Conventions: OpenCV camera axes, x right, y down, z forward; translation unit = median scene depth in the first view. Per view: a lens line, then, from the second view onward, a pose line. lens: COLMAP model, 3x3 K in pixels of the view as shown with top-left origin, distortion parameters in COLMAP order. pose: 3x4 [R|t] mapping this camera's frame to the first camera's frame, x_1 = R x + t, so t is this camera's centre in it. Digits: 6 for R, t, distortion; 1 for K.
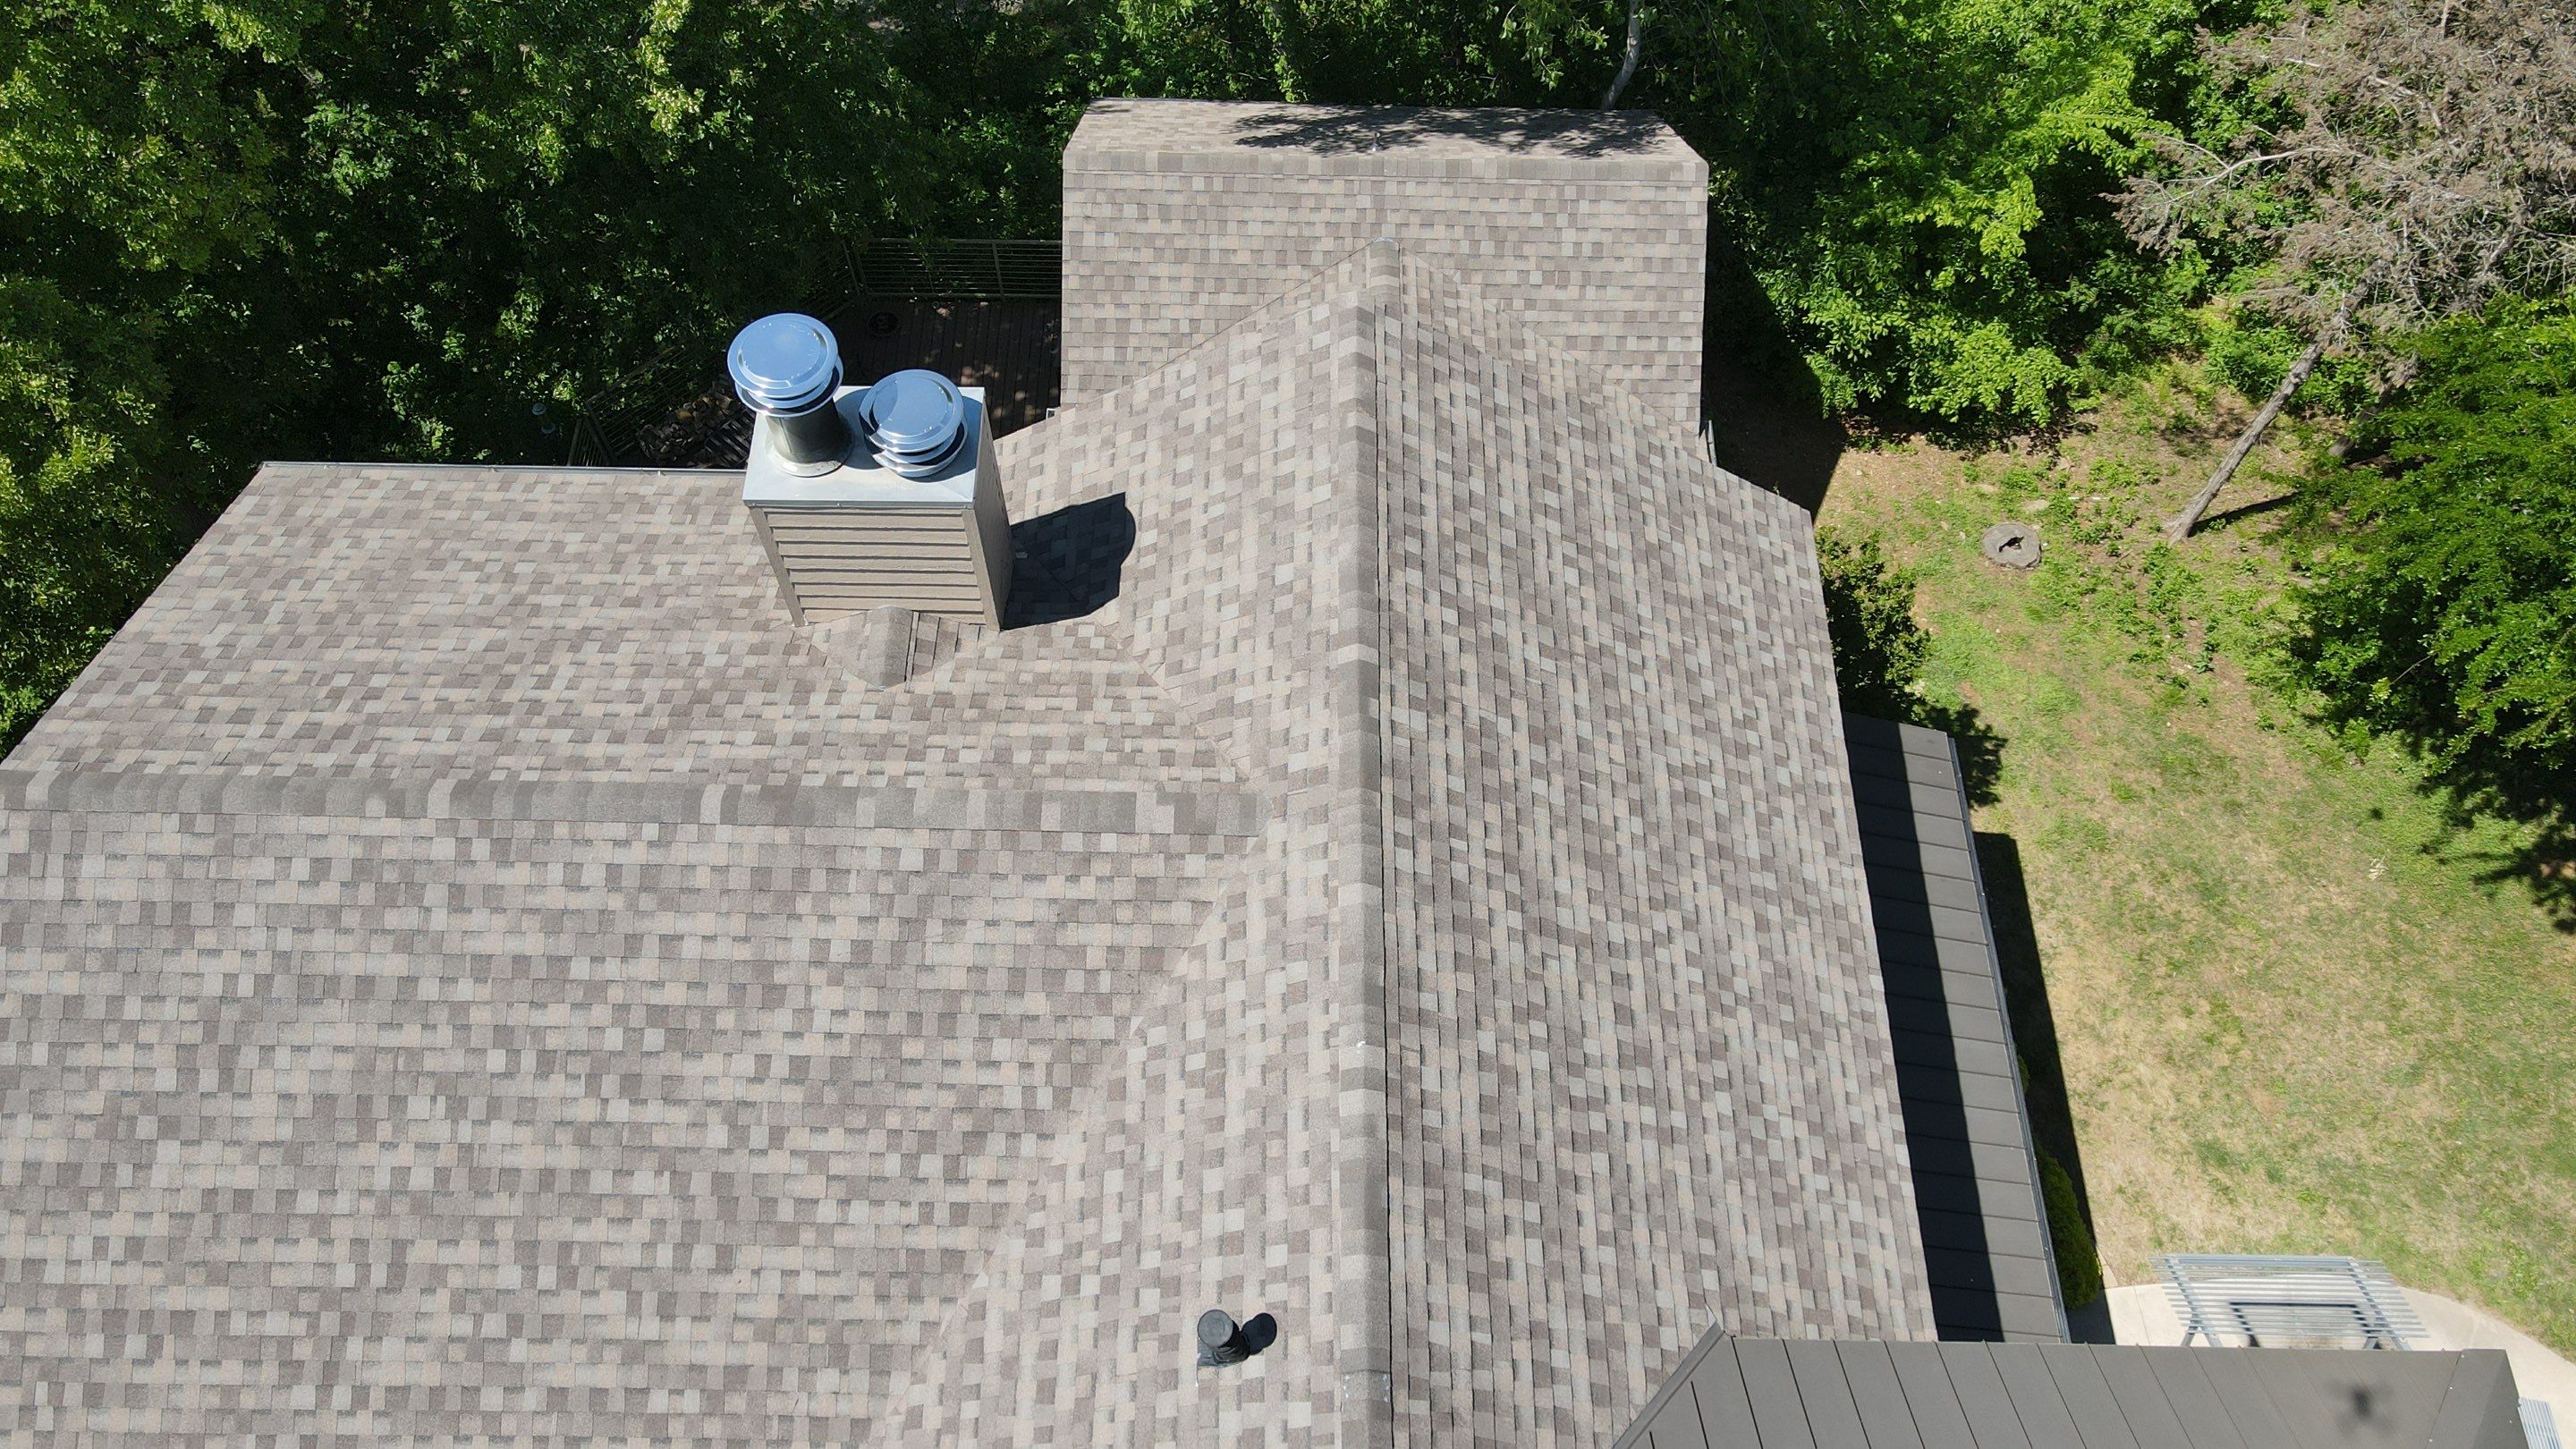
lens RADIAL K [[1885.2, 0, 1277.3], [0, 1885.2, 723.4], [0, 0, 1]] dist [-0.004491, 0.056201]
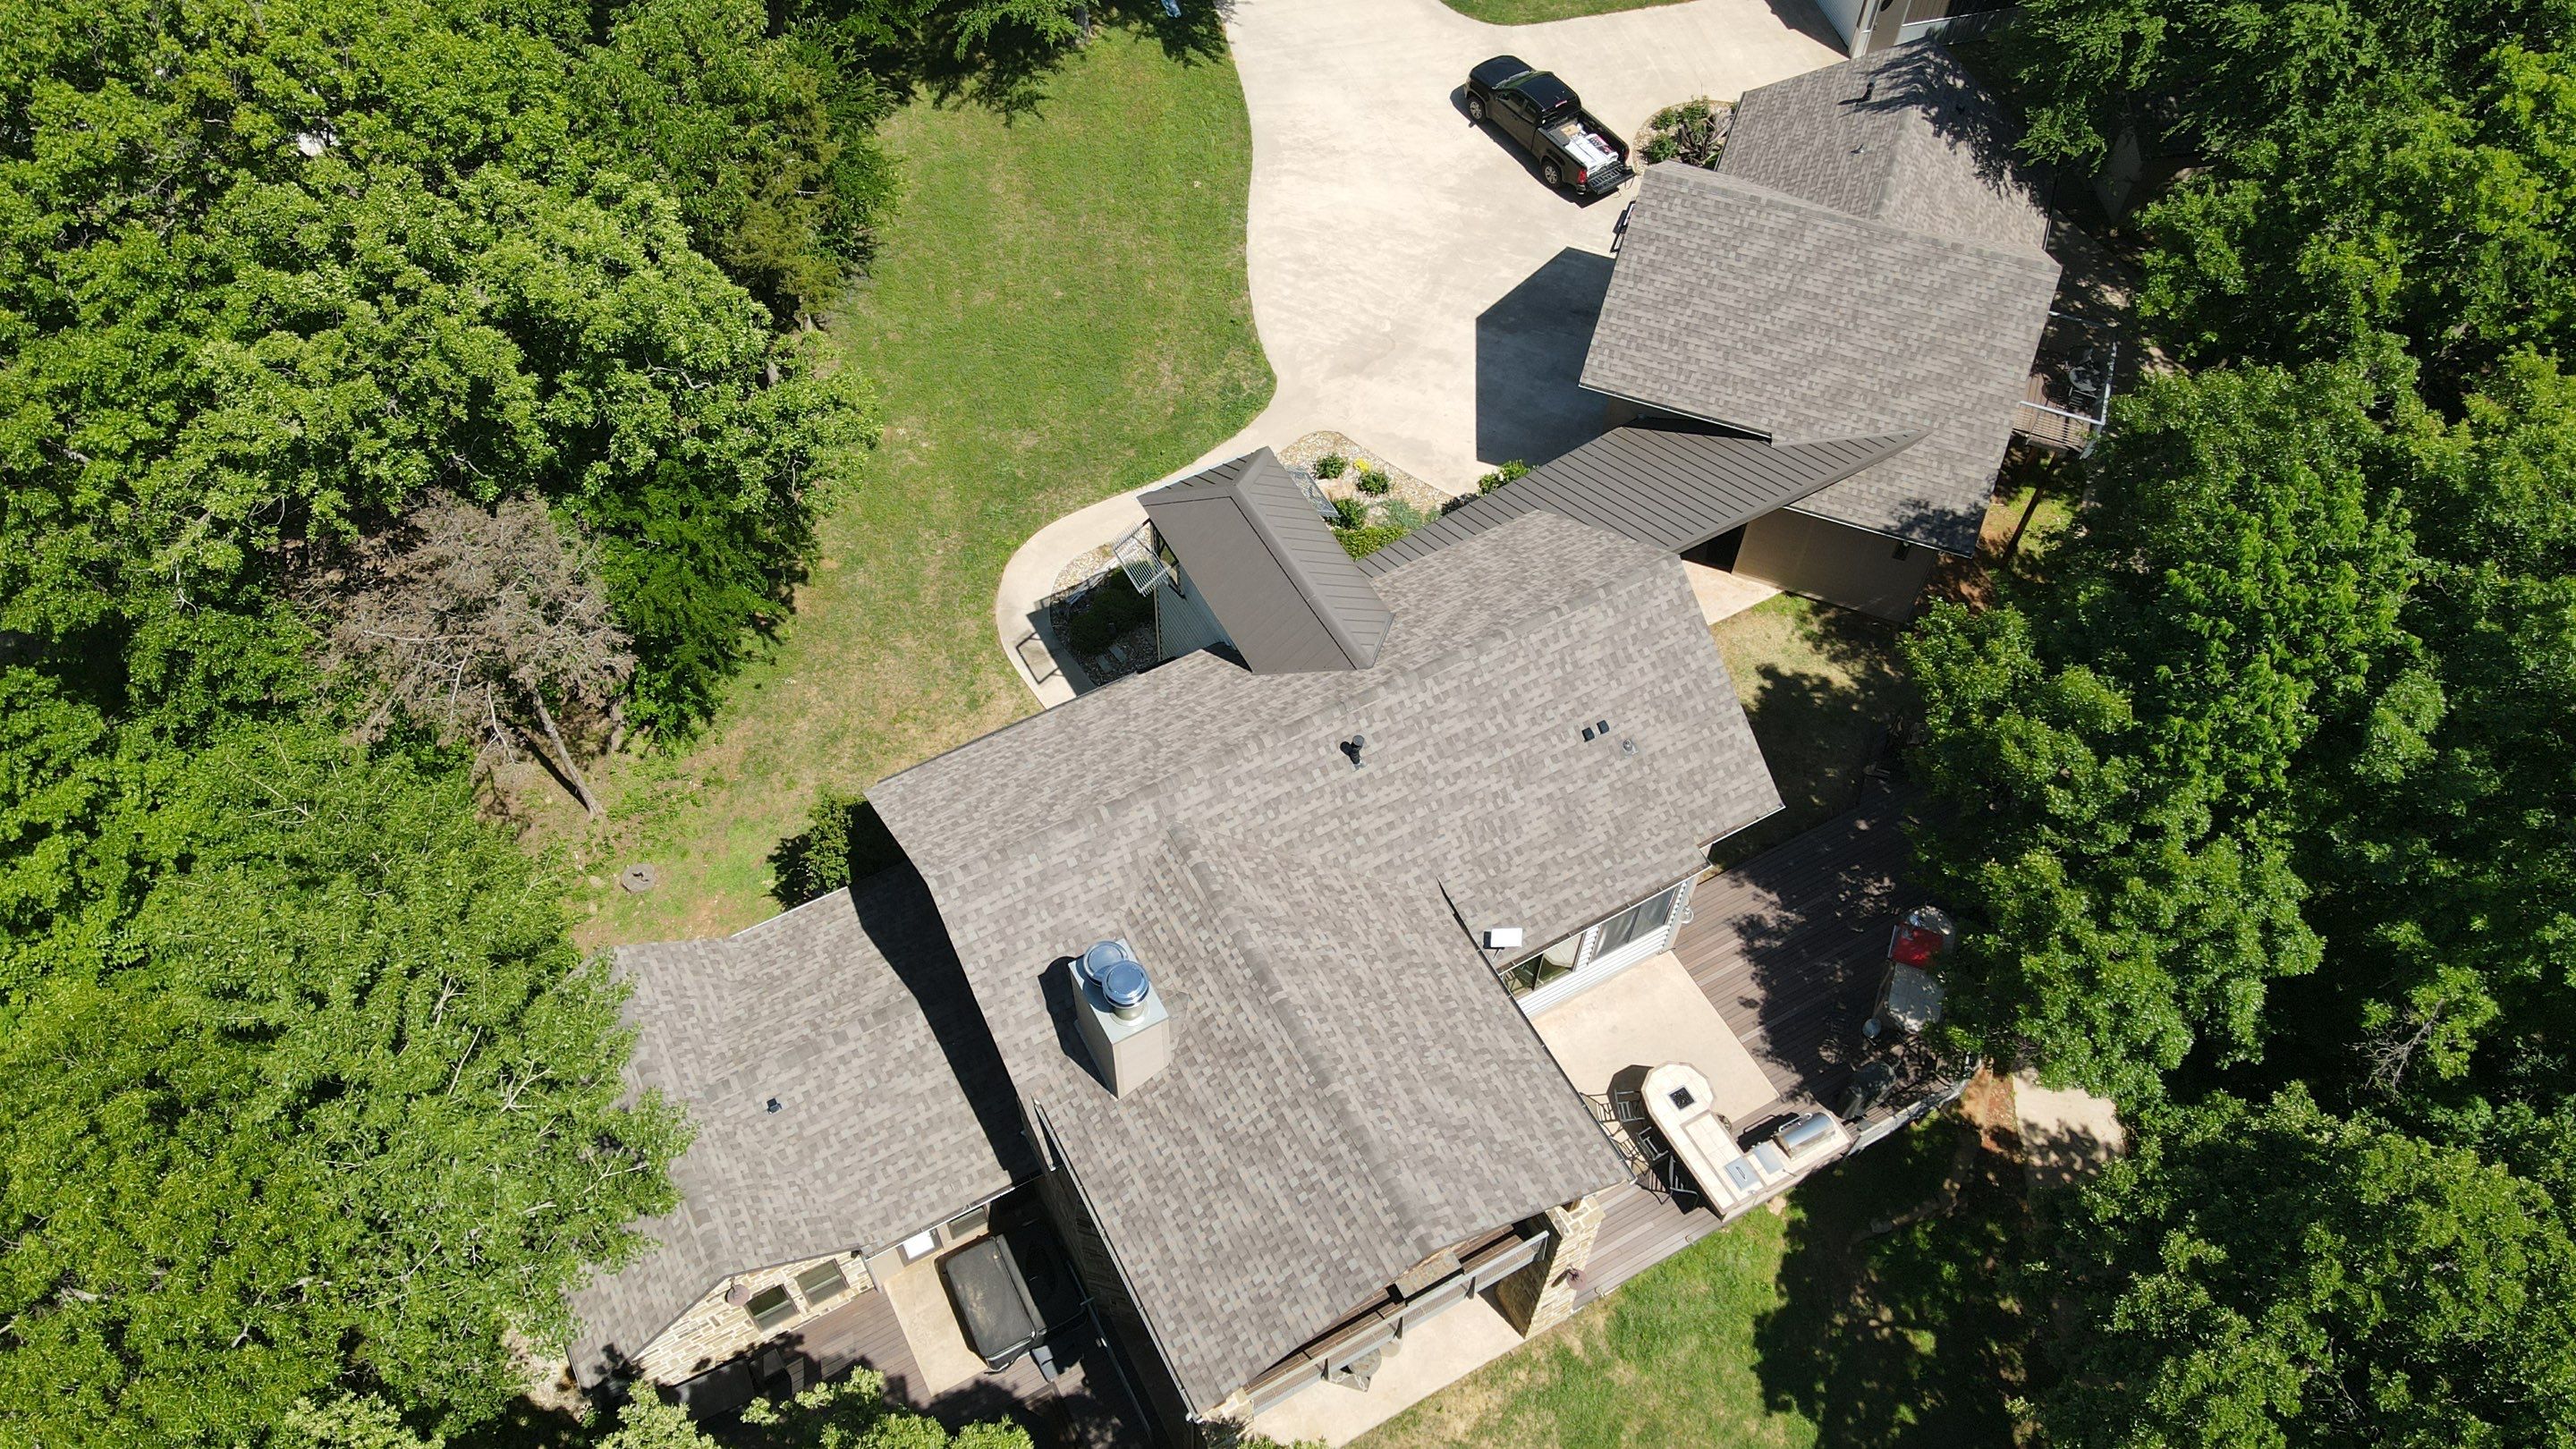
lens RADIAL K [[1886.3, 0, 1288.0], [0, 1886.3, 724.5], [0, 0, 1]] dist [-0.010460, 0.040312]
pose [[-0.489368, -0.722594, 0.488239, -1.240607], [0.753784, -0.068940, 0.653496, -1.509338], [-0.438553, 0.687826, 0.578417, -0.640301]]
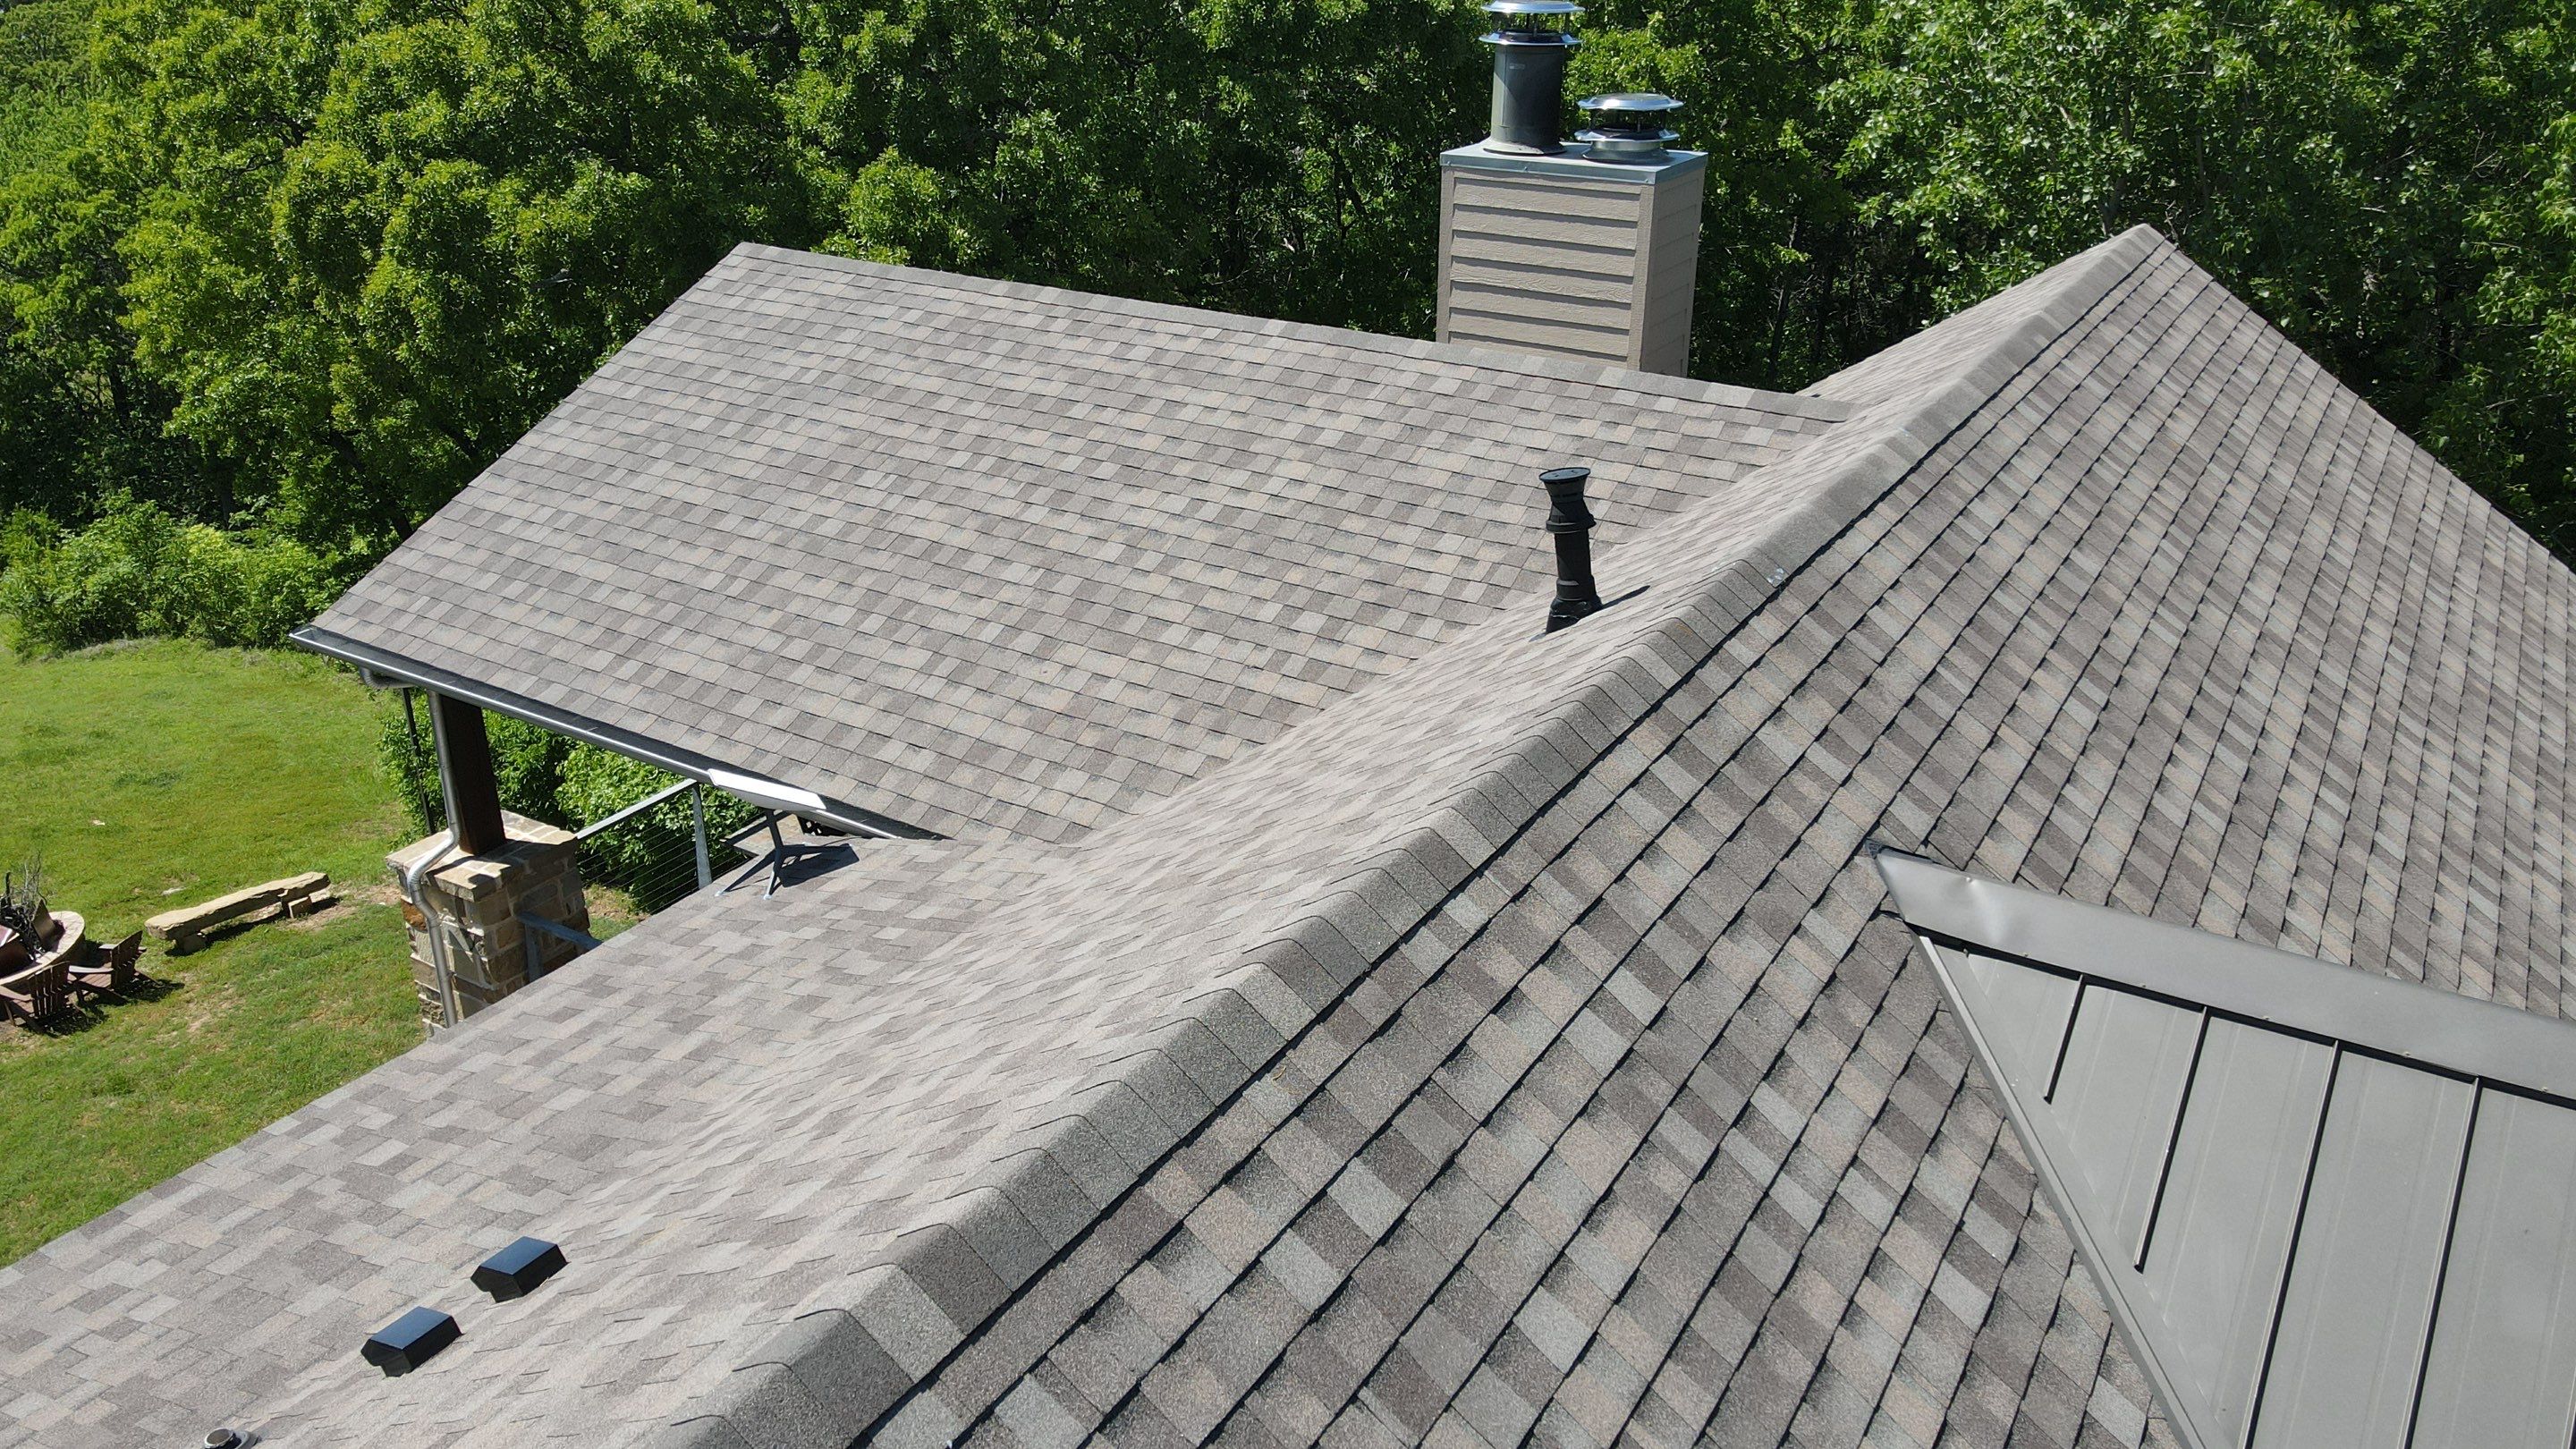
lens RADIAL K [[1886.3, 0, 1288.0], [0, 1886.3, 724.5], [0, 0, 1]] dist [-0.010460, 0.040312]
pose [[0.855963, 0.209747, -0.472581, 0.193282], [-0.449114, 0.754482, -0.478595, 0.651116], [0.256170, 0.621903, 0.740009, 0.434250]]
